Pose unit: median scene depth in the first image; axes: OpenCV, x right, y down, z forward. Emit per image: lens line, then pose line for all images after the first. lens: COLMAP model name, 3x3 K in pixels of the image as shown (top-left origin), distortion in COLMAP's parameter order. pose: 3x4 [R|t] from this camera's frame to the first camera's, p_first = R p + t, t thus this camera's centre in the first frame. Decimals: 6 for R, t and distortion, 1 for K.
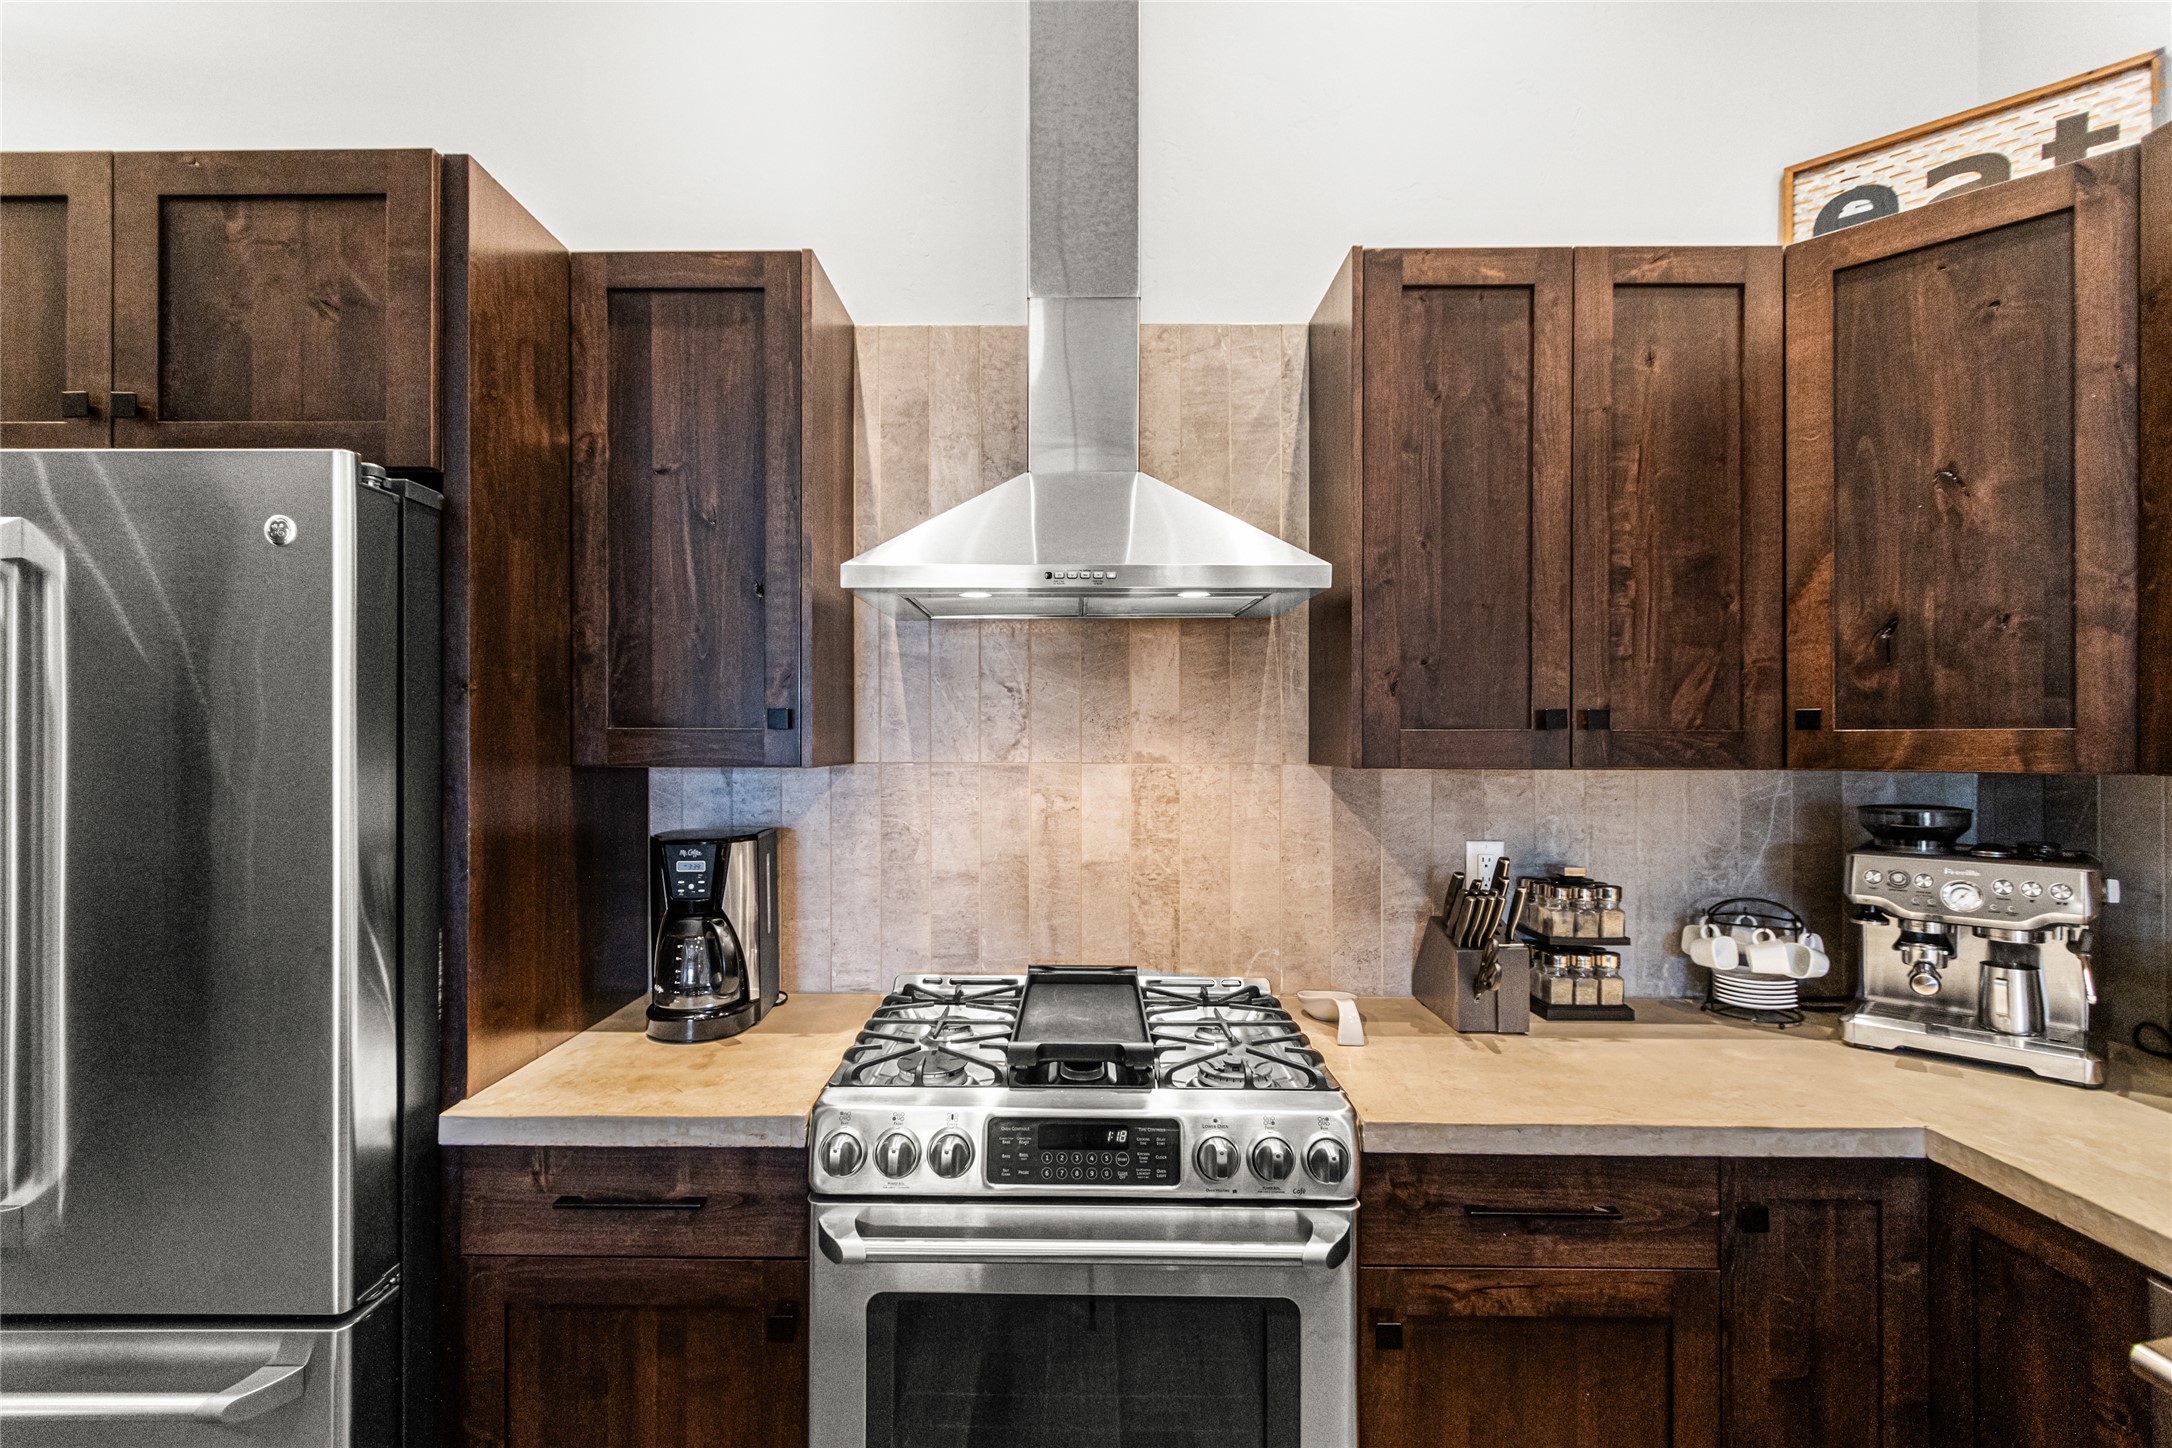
lens RADIAL K [[1020.3, 0, 1075.2], [0, 1020.3, 729.3], [0, 0, 1]] dist [0.013268, -0.003330]
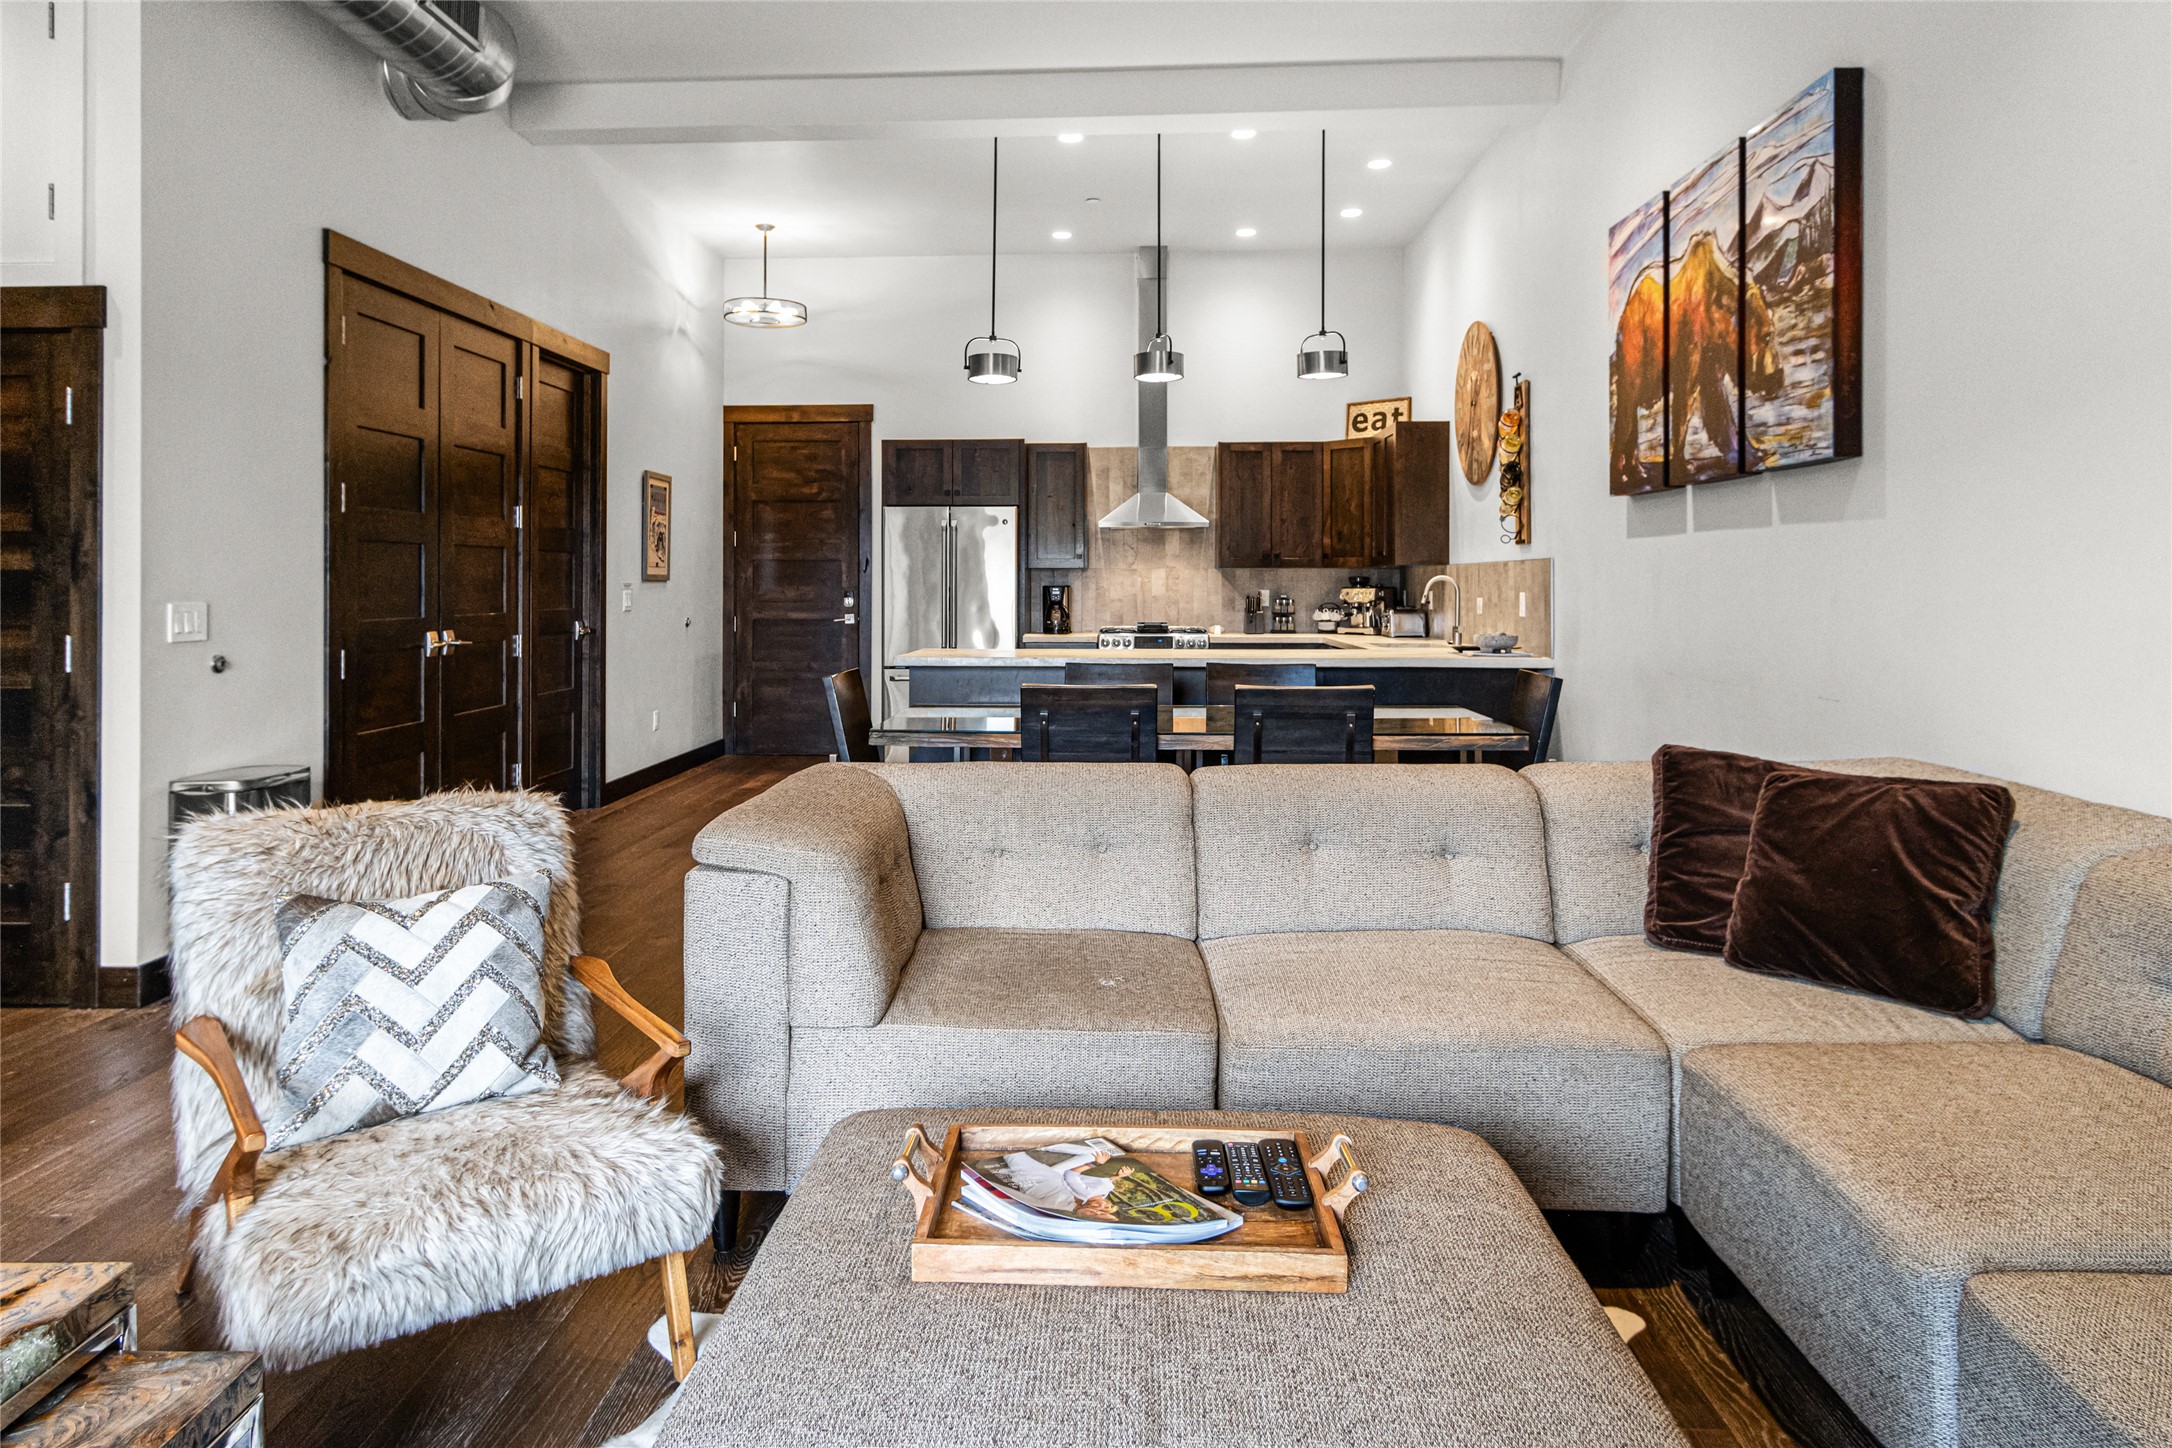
lens RADIAL K [[1364.5, 0, 1038.7], [0, 1364.5, 584.8], [0, 0, 1]] dist [-0.003116, 0.000329]
pose [[0.998498, -0.000798, -0.054775, -0.139610], [0.001236, 0.999968, 0.007957, 0.056145], [0.054767, -0.008012, 0.998467, -4.137097]]
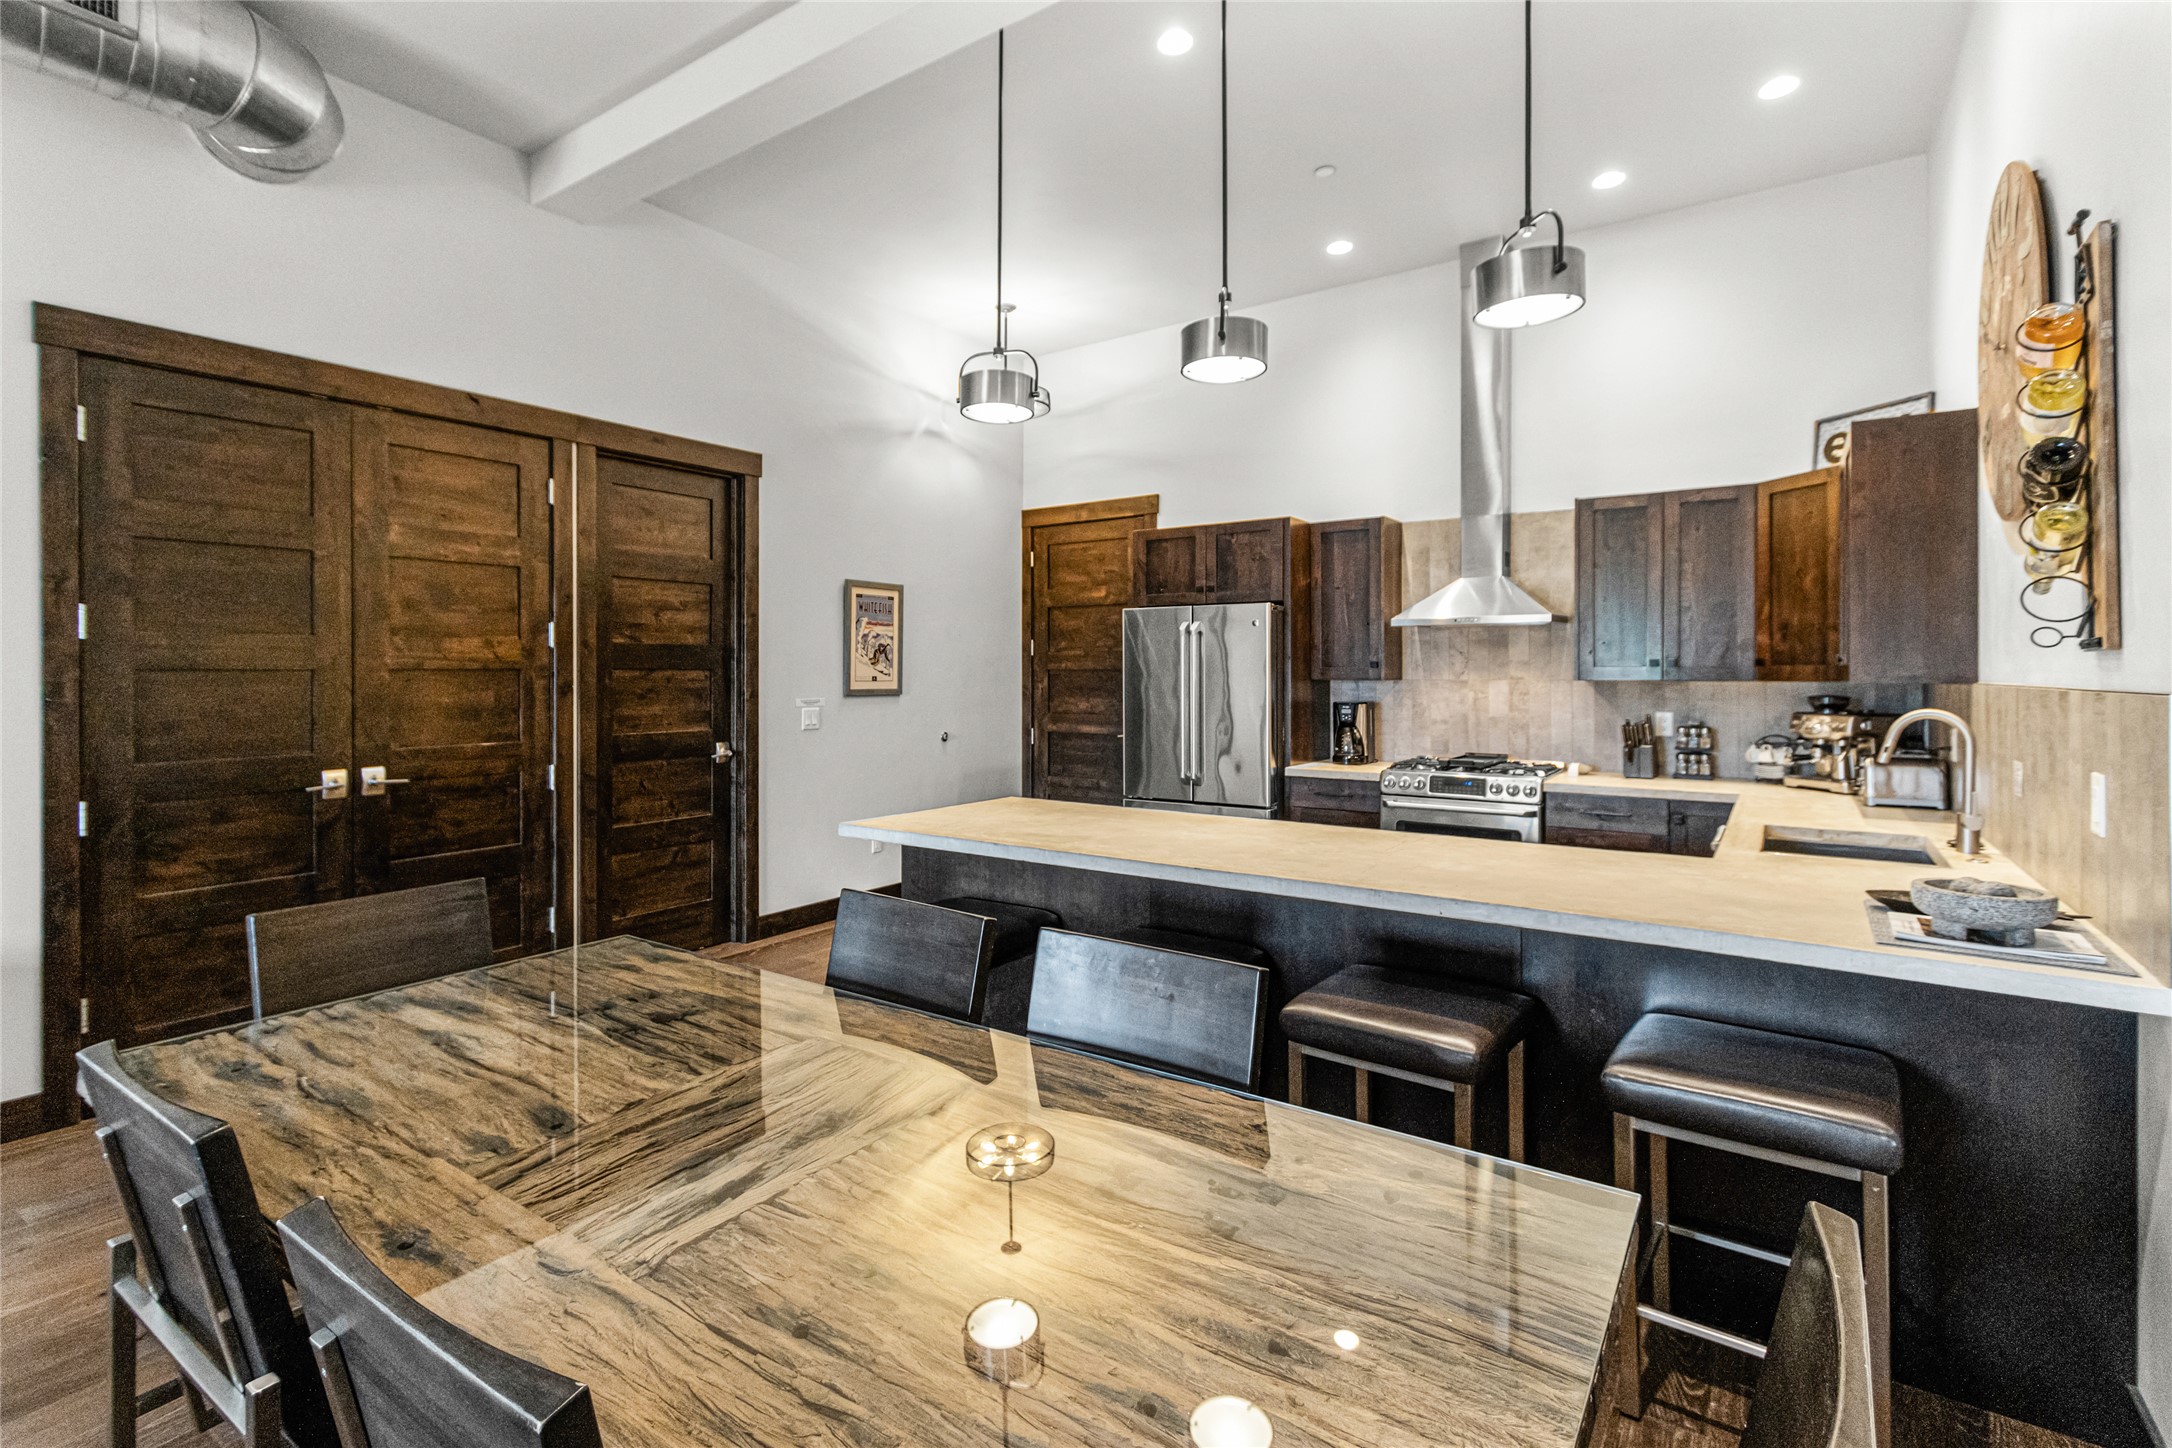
lens RADIAL K [[1020.3, 0, 1053.8], [0, 1020.3, 668.7], [0, 0, 1]] dist [0.013268, -0.003330]
pose [[0.819206, -0.004287, -0.573484, 0.654991], [0.006349, 0.999979, 0.001594, -0.008044], [0.573465, -0.004947, 0.819215, -1.984526]]
